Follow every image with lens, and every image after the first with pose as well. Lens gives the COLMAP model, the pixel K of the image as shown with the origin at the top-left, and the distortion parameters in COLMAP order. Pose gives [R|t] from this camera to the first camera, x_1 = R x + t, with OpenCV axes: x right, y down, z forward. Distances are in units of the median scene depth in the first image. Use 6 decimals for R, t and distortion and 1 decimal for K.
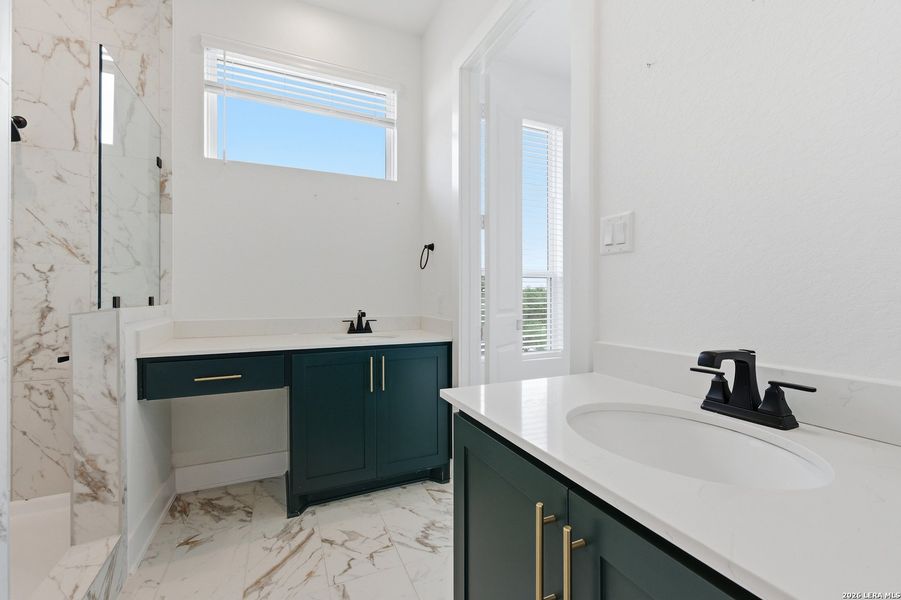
lens RADIAL K [[374.4, 0, 453.8], [0, 374.4, 295.3], [0, 0, 1]] dist [-0.001693, 0.001049]
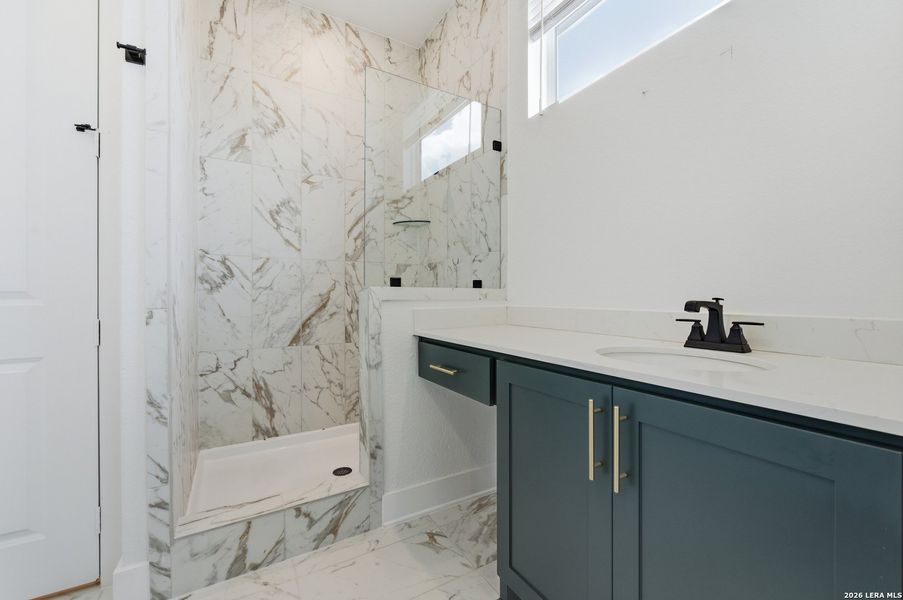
lens RADIAL K [[375.2, 0, 455.0], [0, 375.2, 296.6], [0, 0, 1]] dist [-0.001693, 0.001049]
pose [[0.117413, -0.001404, -0.993082, 0.193769], [-0.001072, 0.999998, -0.001540, 0.048883], [0.993083, 0.001246, 0.117411, 0.784829]]
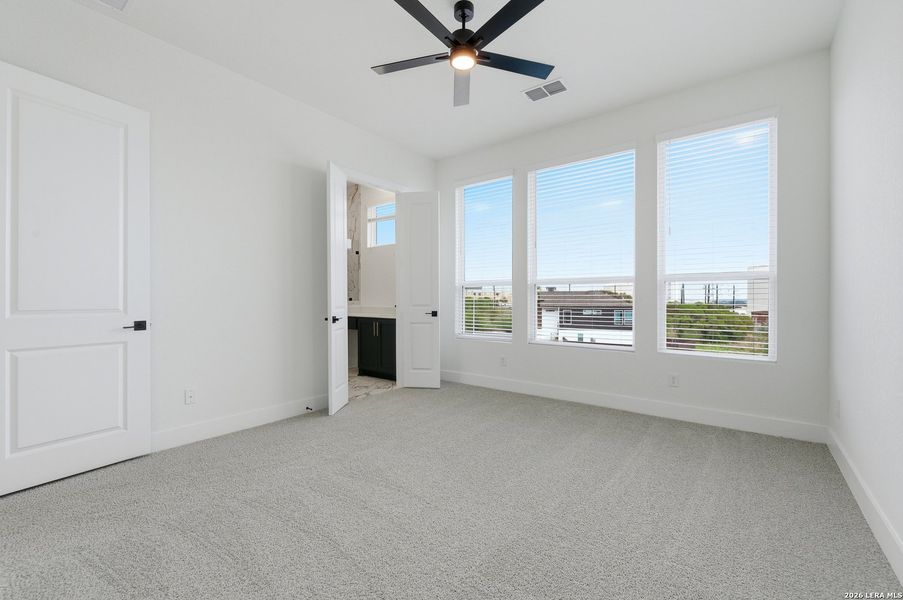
lens RADIAL K [[375.2, 0, 454.8], [0, 375.2, 298.6], [0, 0, 1]] dist [-0.001693, 0.001049]
pose [[0.468512, 0.001685, -0.883455, 2.262590], [-0.003896, 0.999992, -0.000159, 0.009198], [0.883448, 0.003516, 0.468515, 0.290797]]
